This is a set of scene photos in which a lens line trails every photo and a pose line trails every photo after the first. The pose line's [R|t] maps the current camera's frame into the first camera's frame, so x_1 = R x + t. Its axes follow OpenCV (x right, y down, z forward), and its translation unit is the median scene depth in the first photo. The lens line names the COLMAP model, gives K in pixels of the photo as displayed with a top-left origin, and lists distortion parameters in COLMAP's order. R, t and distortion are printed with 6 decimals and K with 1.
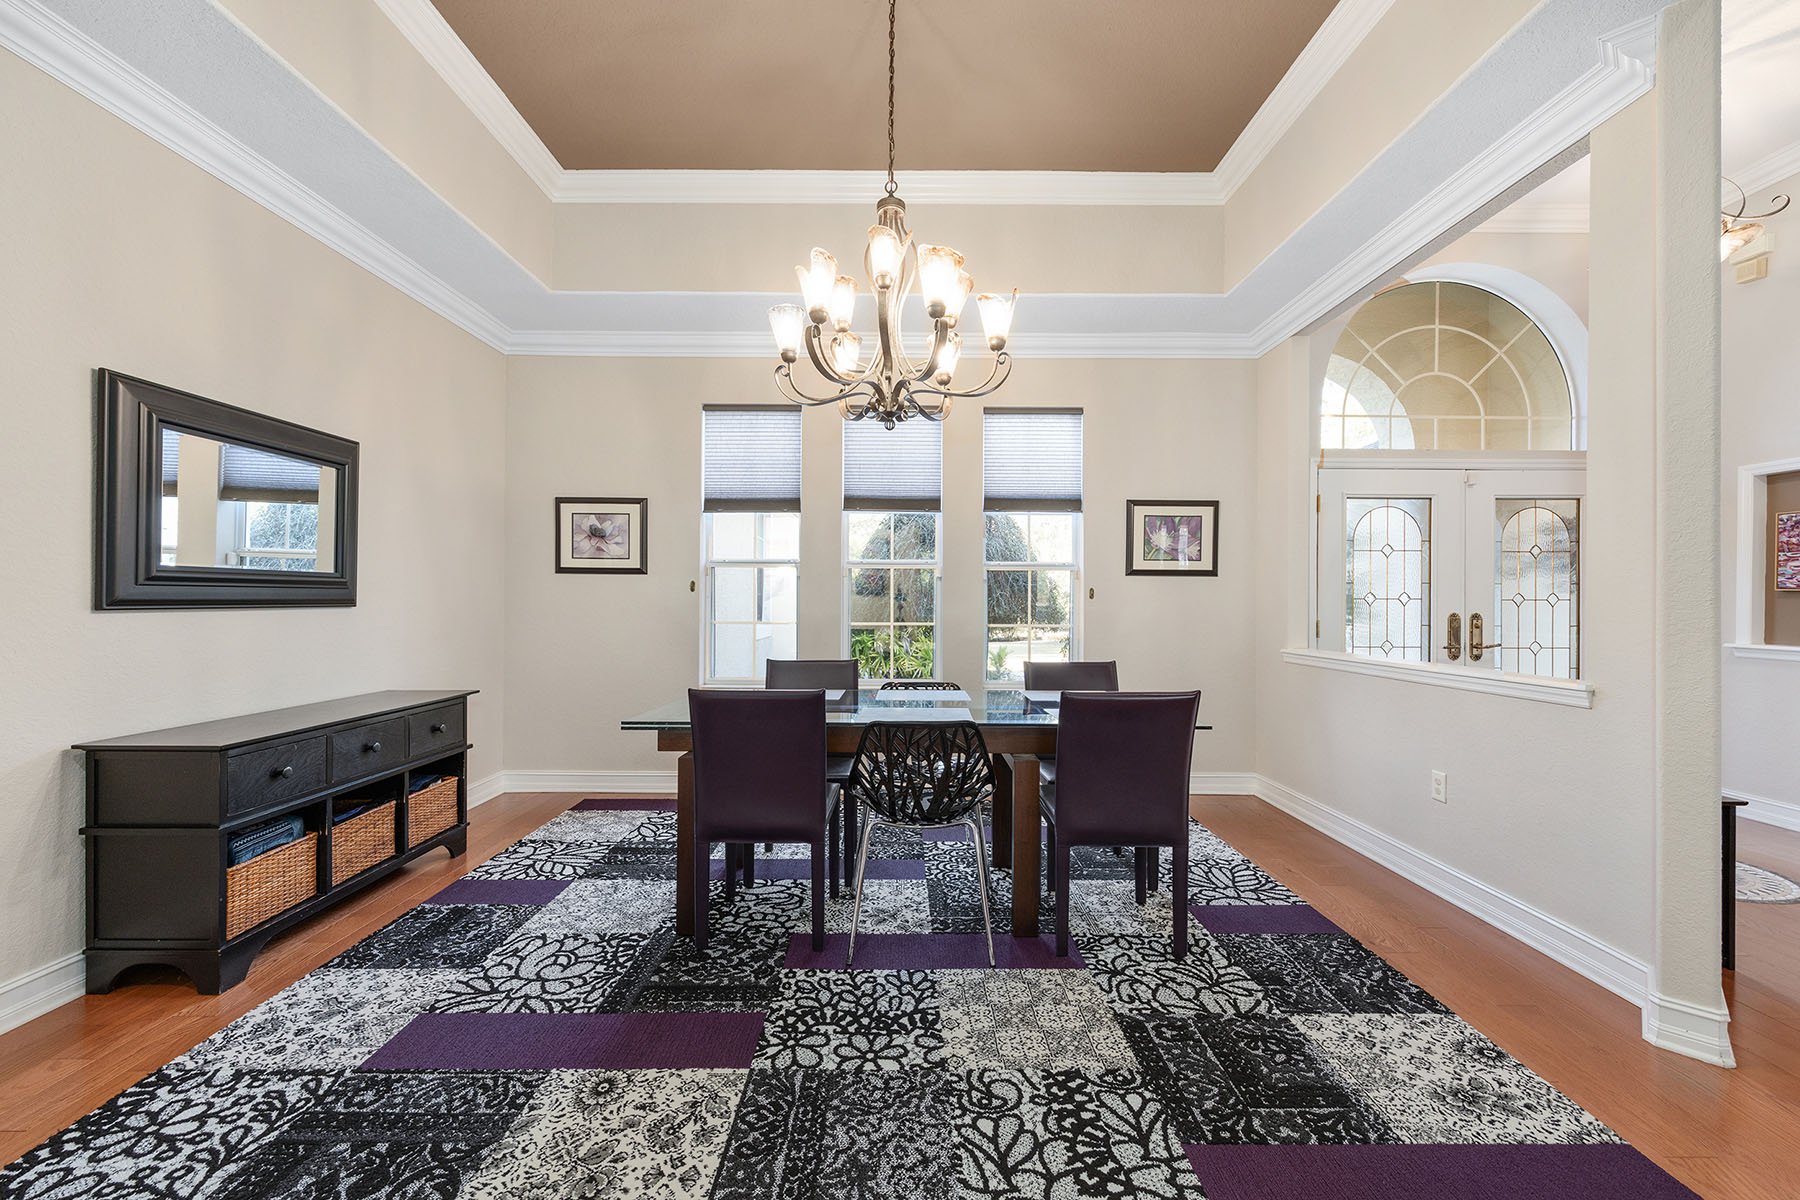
lens RADIAL K [[726.6, 0, 903.5], [0, 726.6, 601.4], [0, 0, 1]] dist [-0.002286, 0.001159]
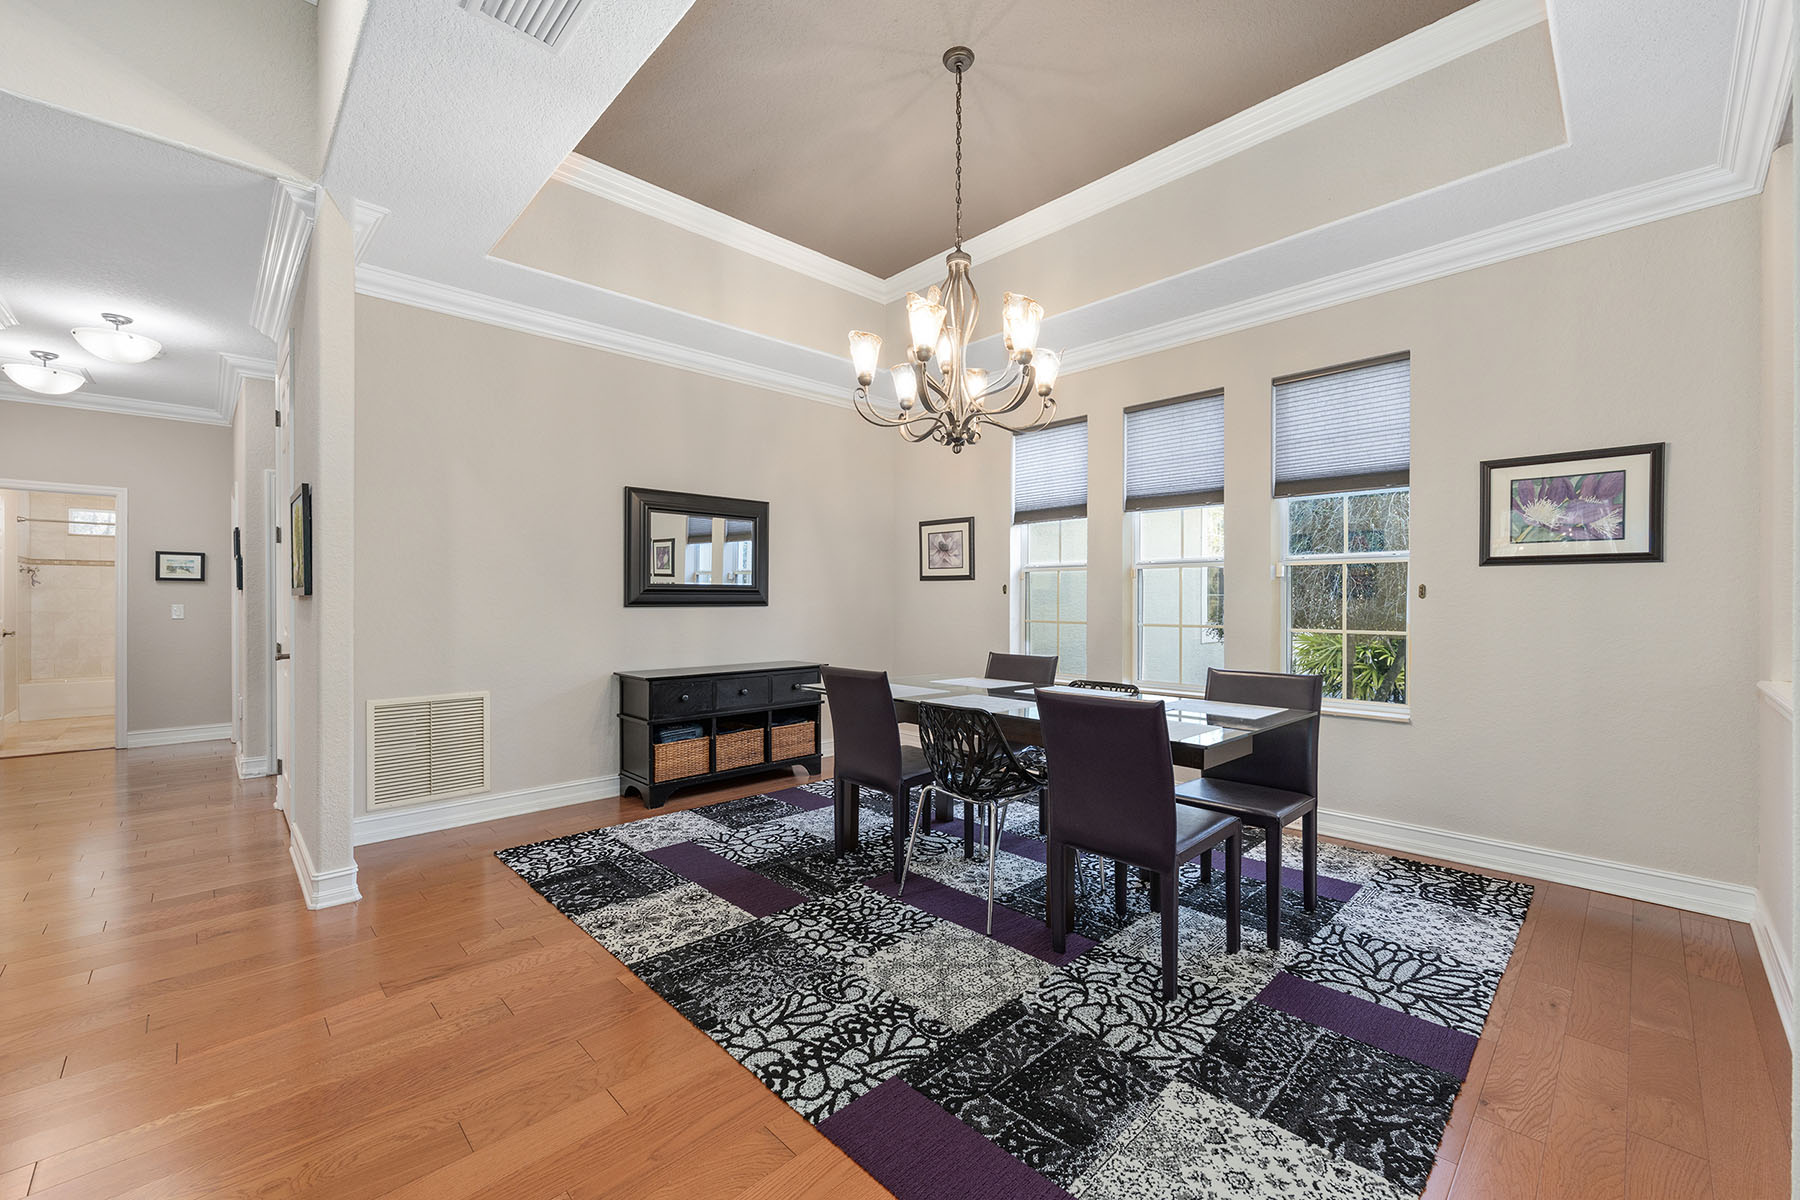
lens RADIAL K [[726.6, 0, 893.0], [0, 726.6, 601.0], [0, 0, 1]] dist [-0.002286, 0.001159]
pose [[0.689250, -0.003238, -0.724517, 0.776307], [0.000567, 0.999992, -0.003929, 0.003780], [0.724524, 0.002297, 0.689246, 0.133964]]
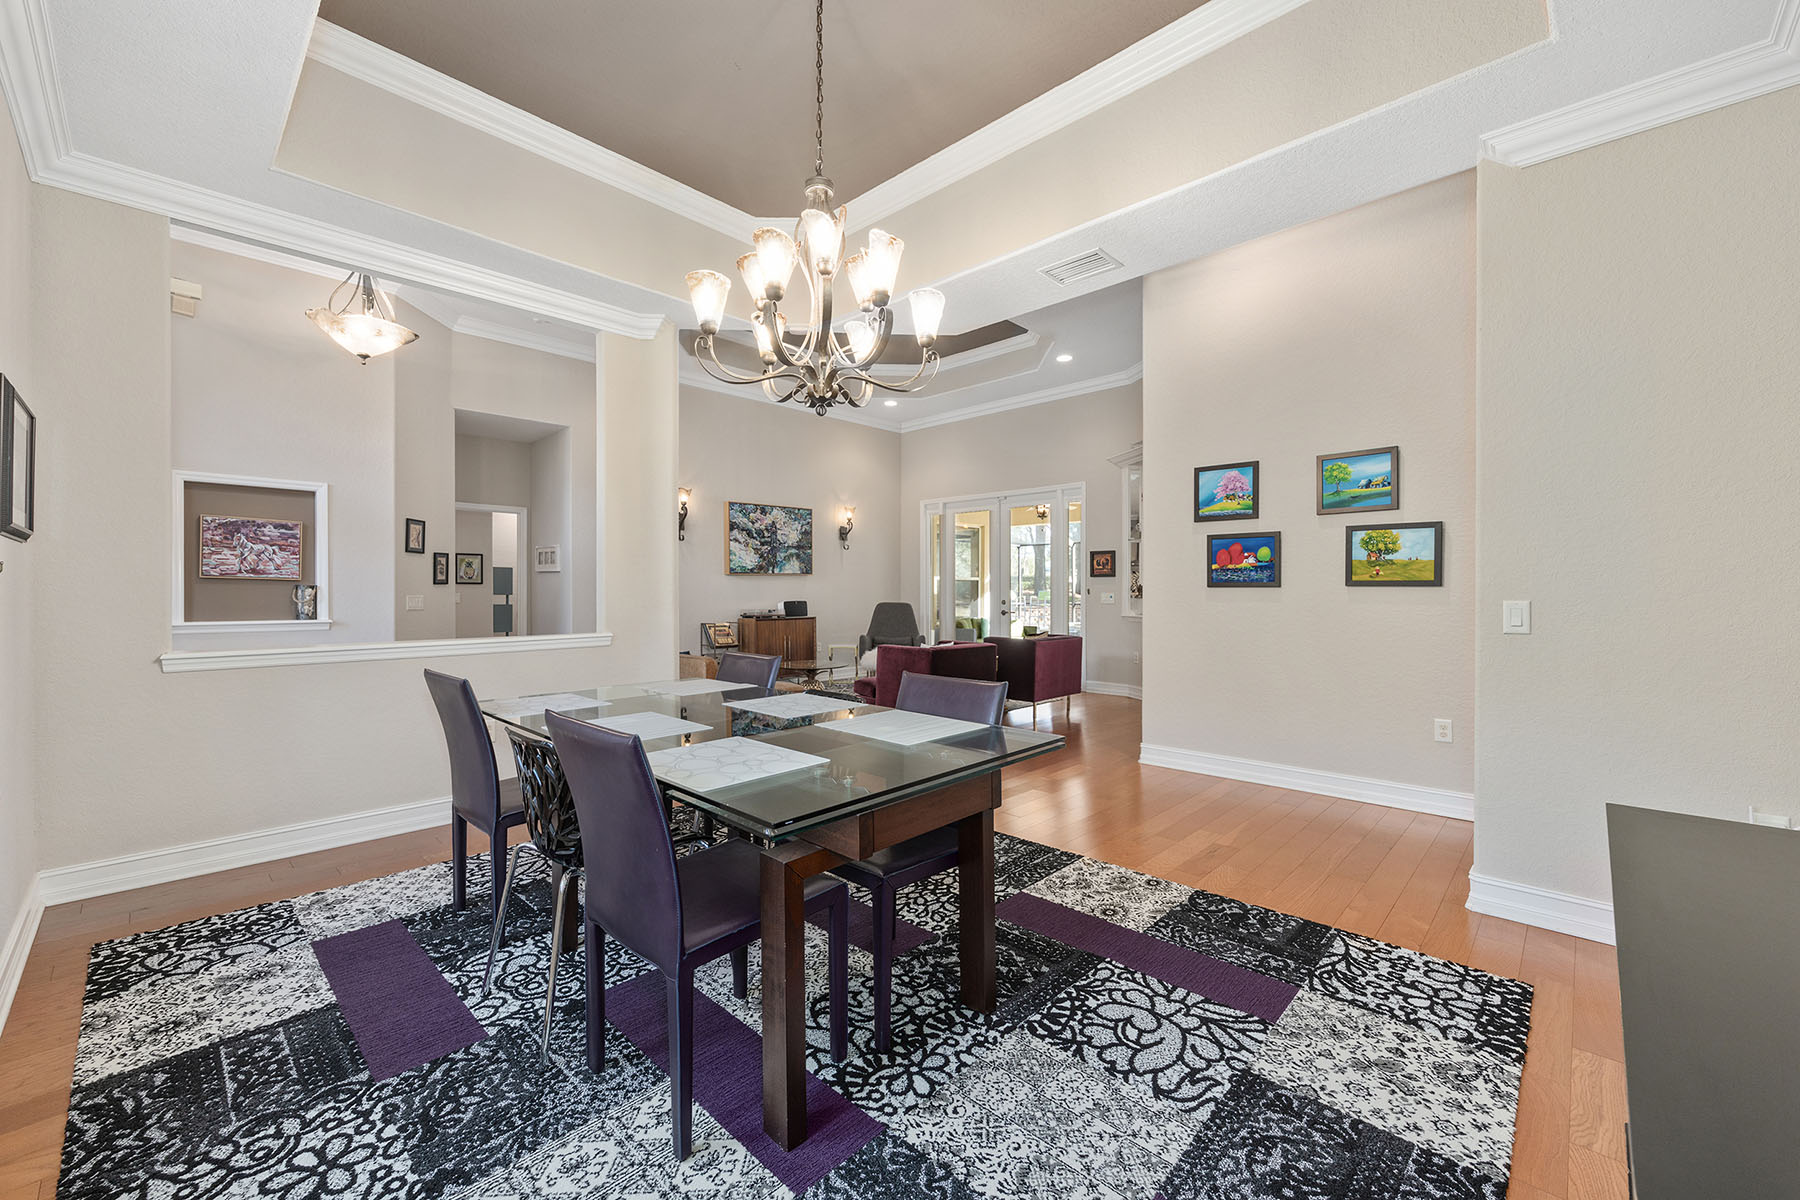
lens RADIAL K [[726.6, 0, 902.1], [0, 726.6, 592.5], [0, 0, 1]] dist [-0.002286, 0.001159]
pose [[-0.723075, -0.007073, 0.690733, -0.812501], [-0.001650, 0.999962, 0.008513, -0.003779], [-0.690767, 0.005015, -0.723060, 1.701542]]
